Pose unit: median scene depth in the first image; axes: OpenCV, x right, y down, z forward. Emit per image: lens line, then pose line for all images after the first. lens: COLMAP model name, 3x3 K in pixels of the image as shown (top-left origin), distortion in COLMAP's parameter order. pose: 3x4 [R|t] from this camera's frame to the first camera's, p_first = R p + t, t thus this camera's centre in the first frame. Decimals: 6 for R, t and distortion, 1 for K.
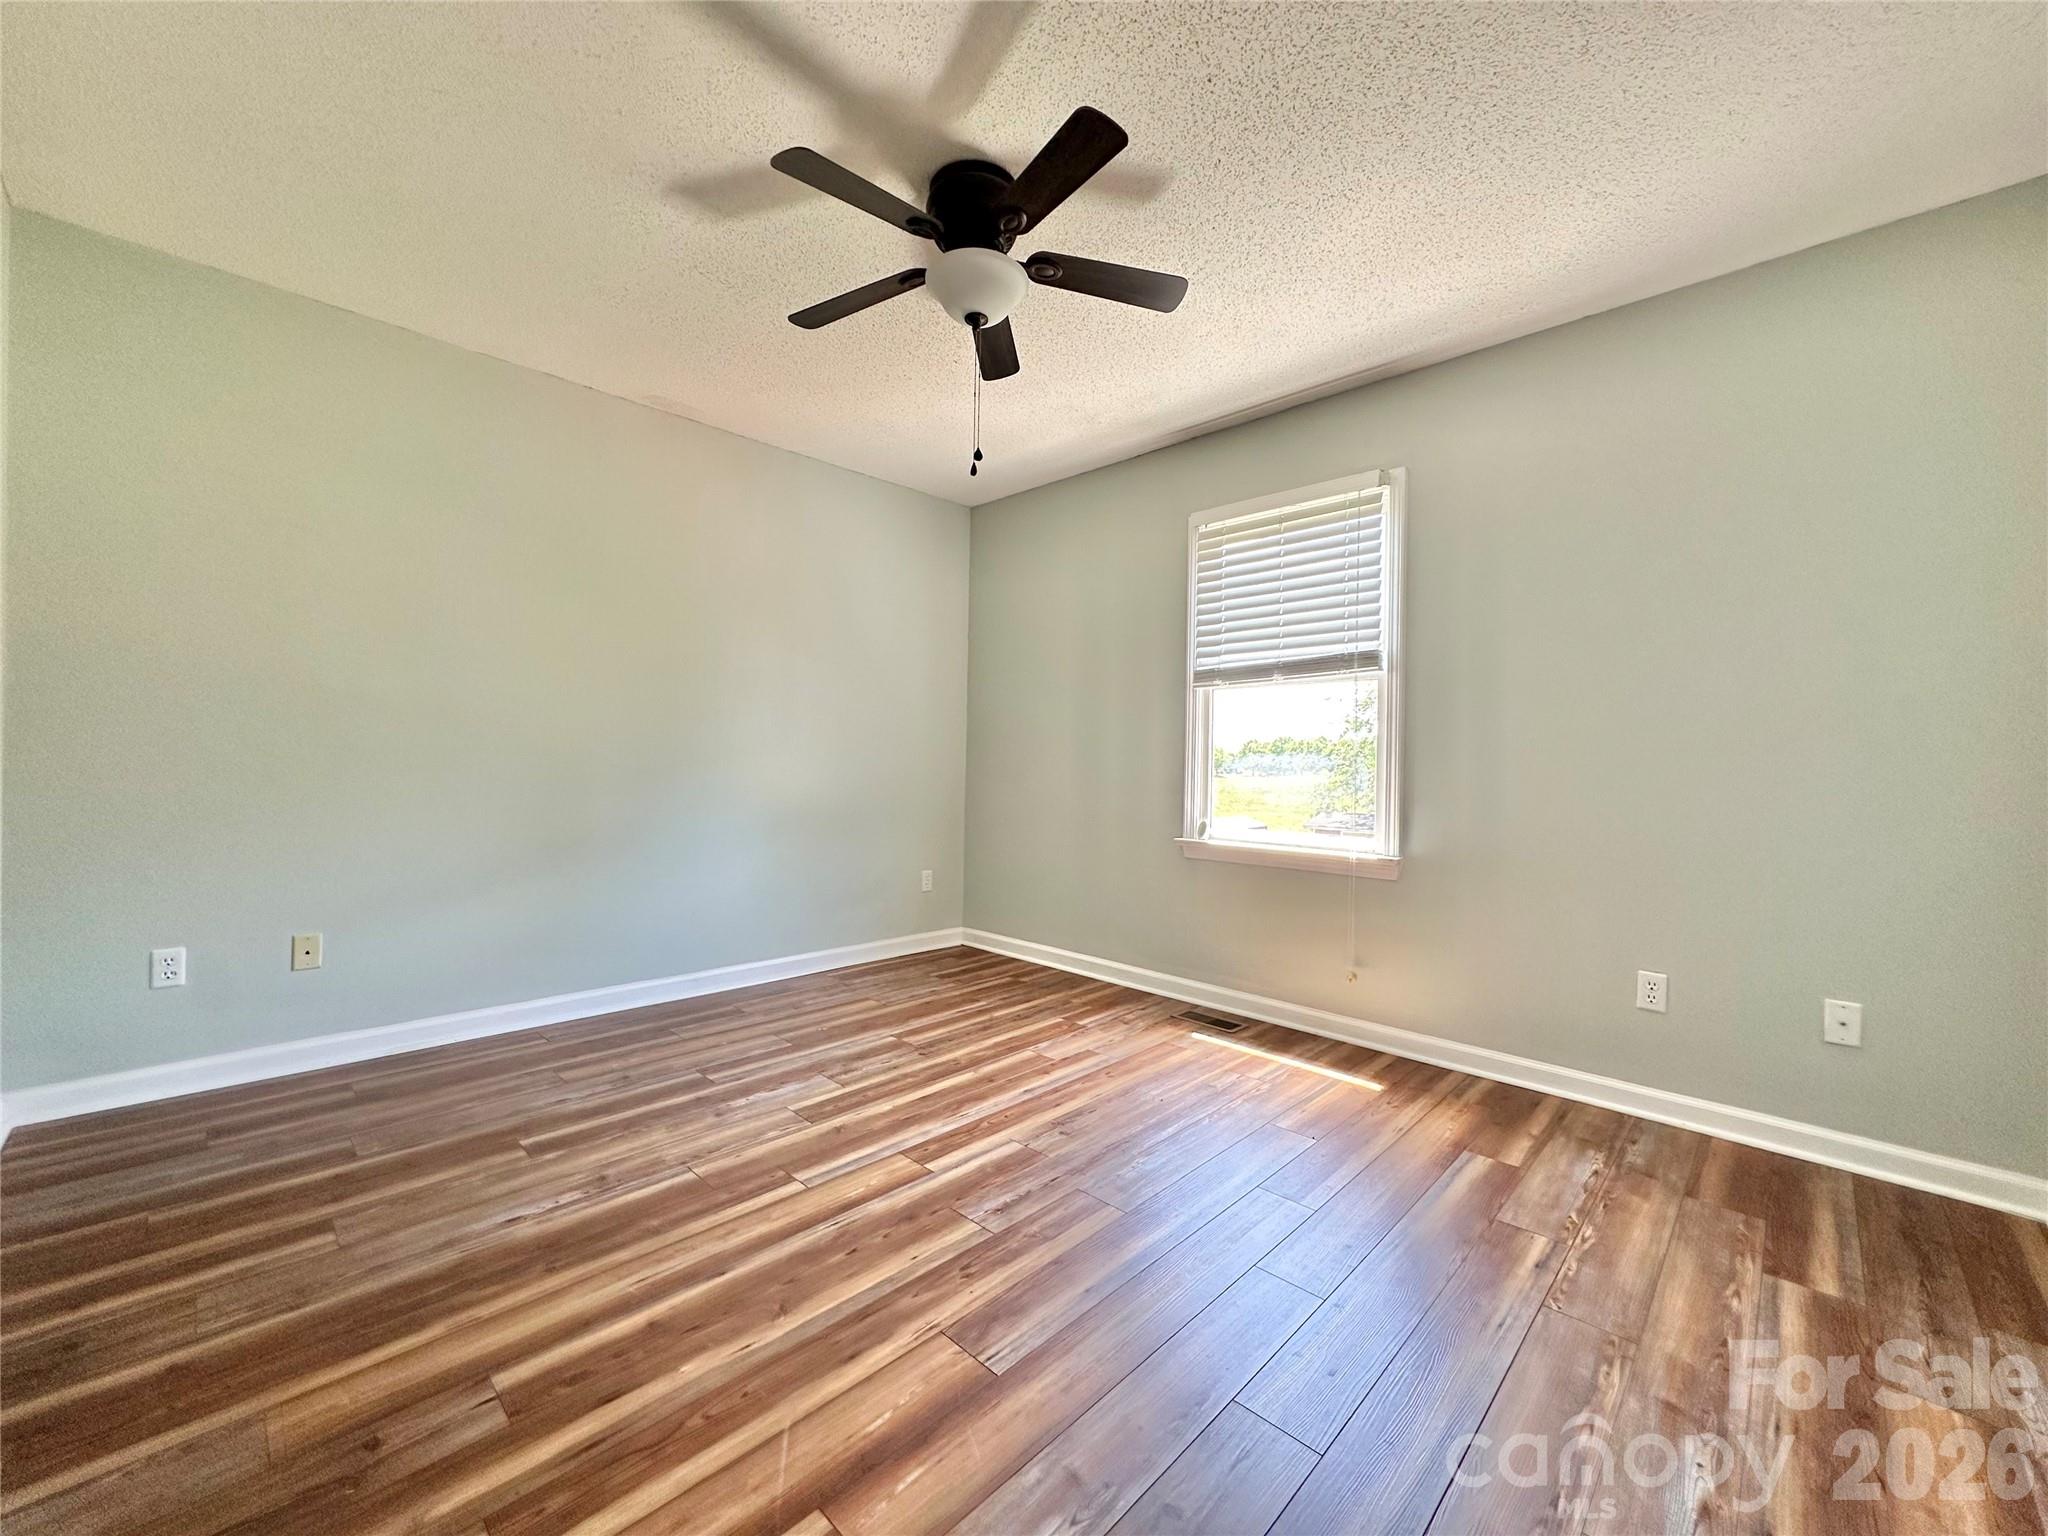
lens RADIAL K [[818.6, 0, 1018.0], [0, 818.6, 766.9], [0, 0, 1]] dist [0.001509, 0.000036]
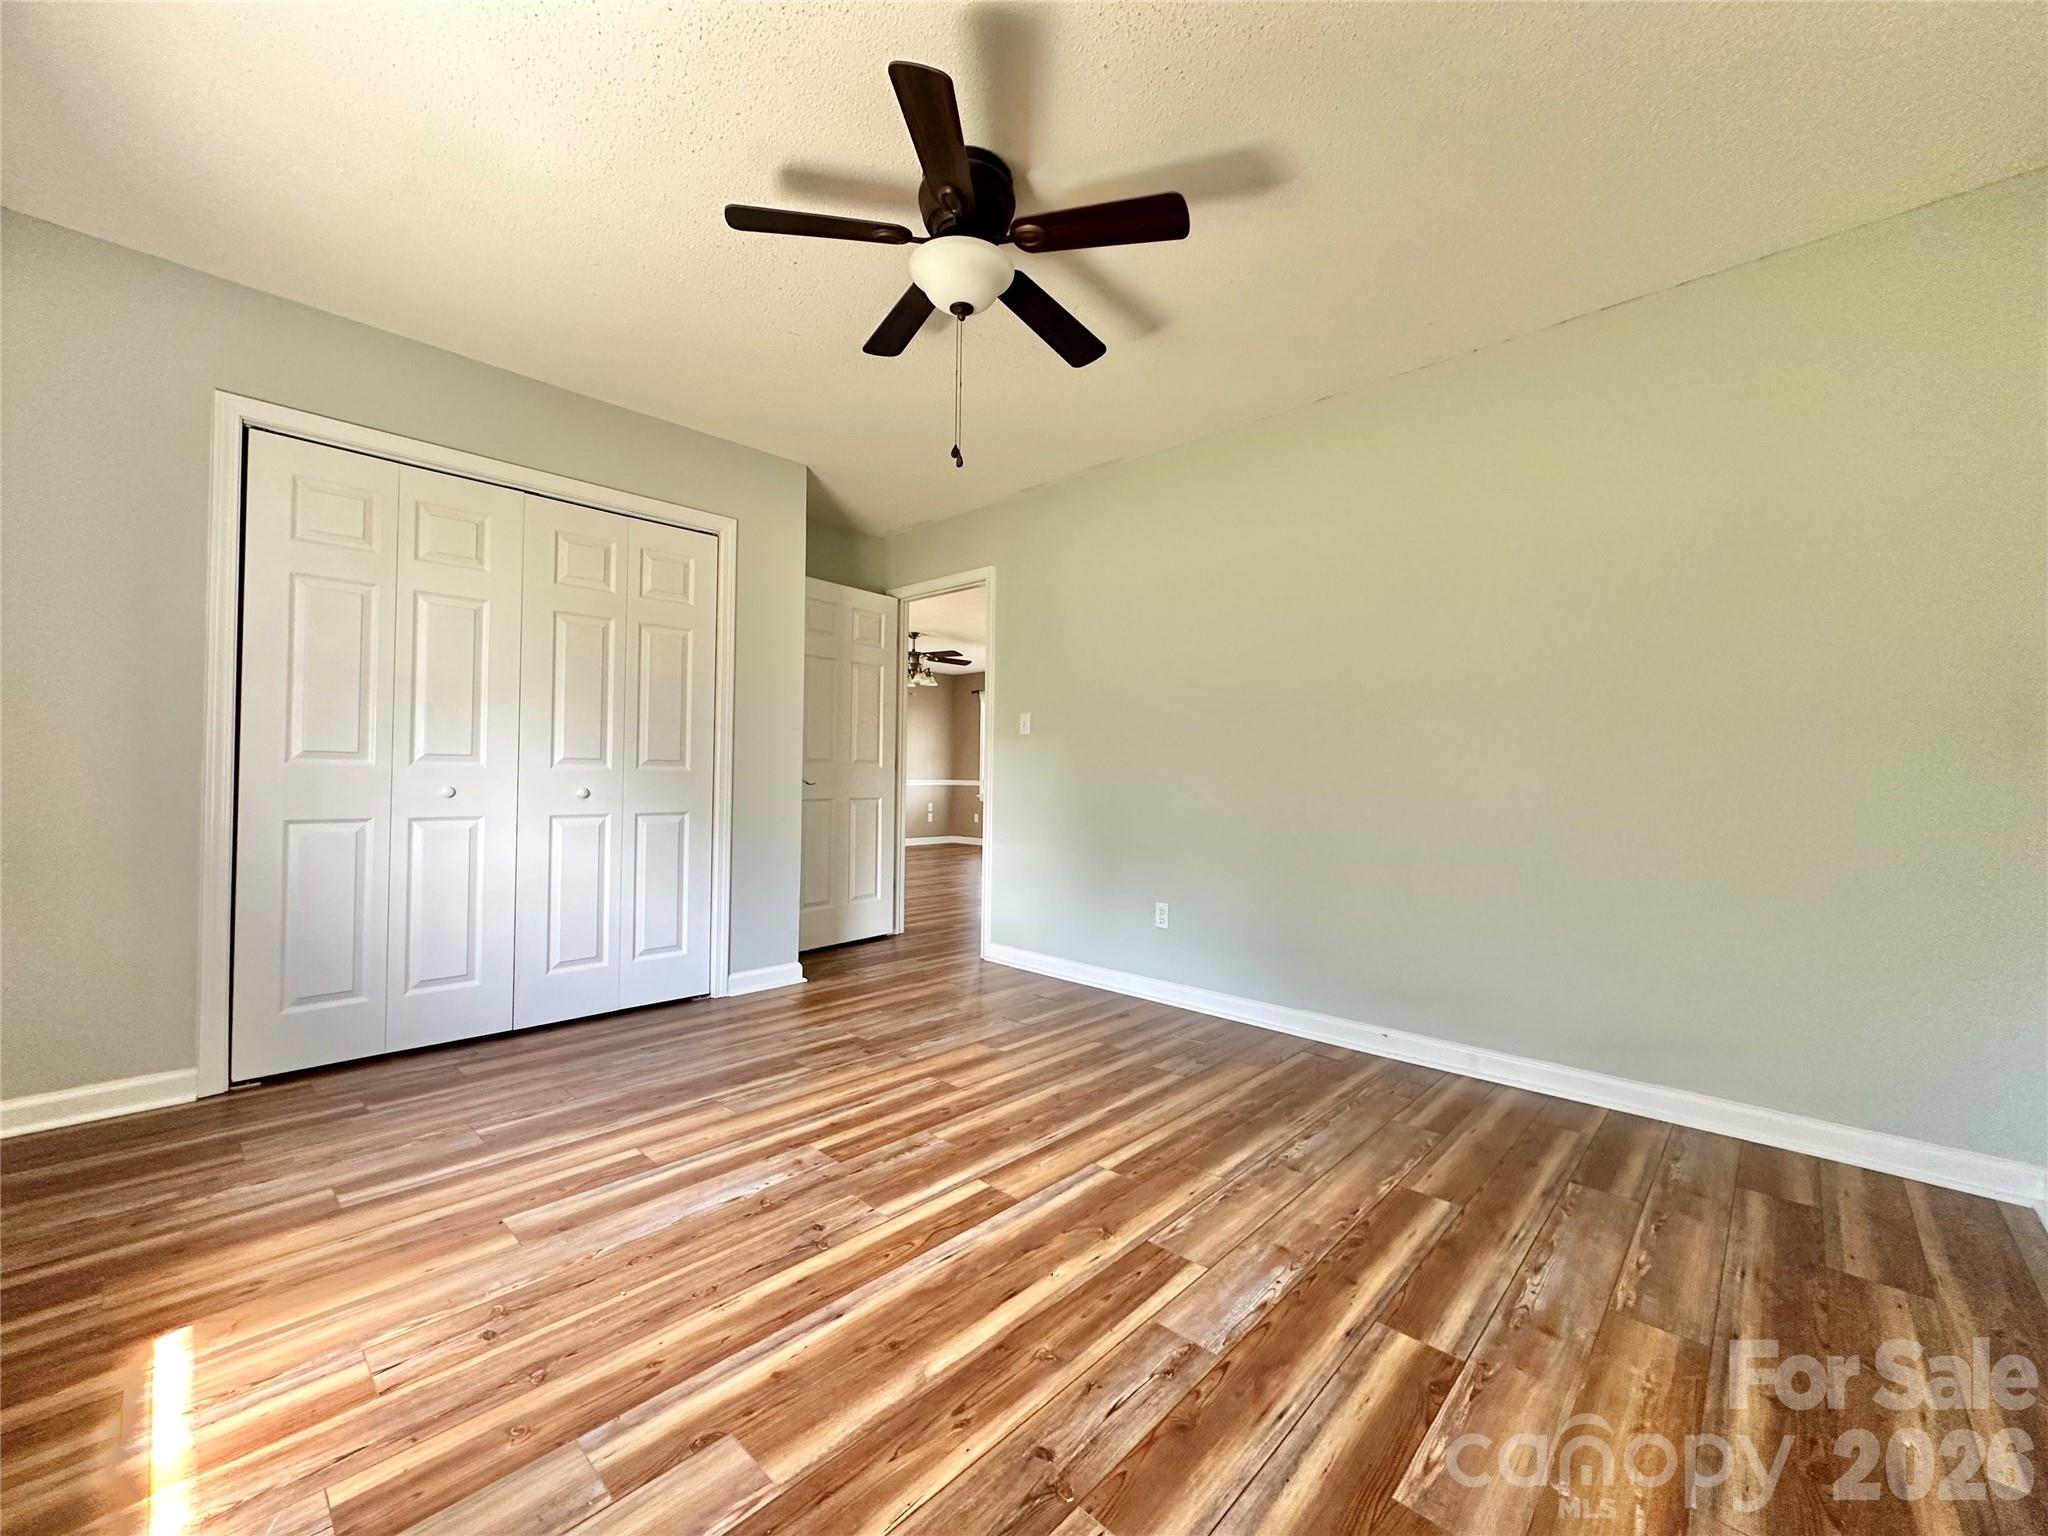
lens RADIAL K [[818.6, 0, 1023.7], [0, 818.6, 777.2], [0, 0, 1]] dist [0.001509, 0.000036]
pose [[-0.999312, -0.030013, -0.021805, -0.113526], [-0.030130, 0.999533, 0.005058, 0.007303], [0.021643, 0.005711, -0.999749, 1.843797]]
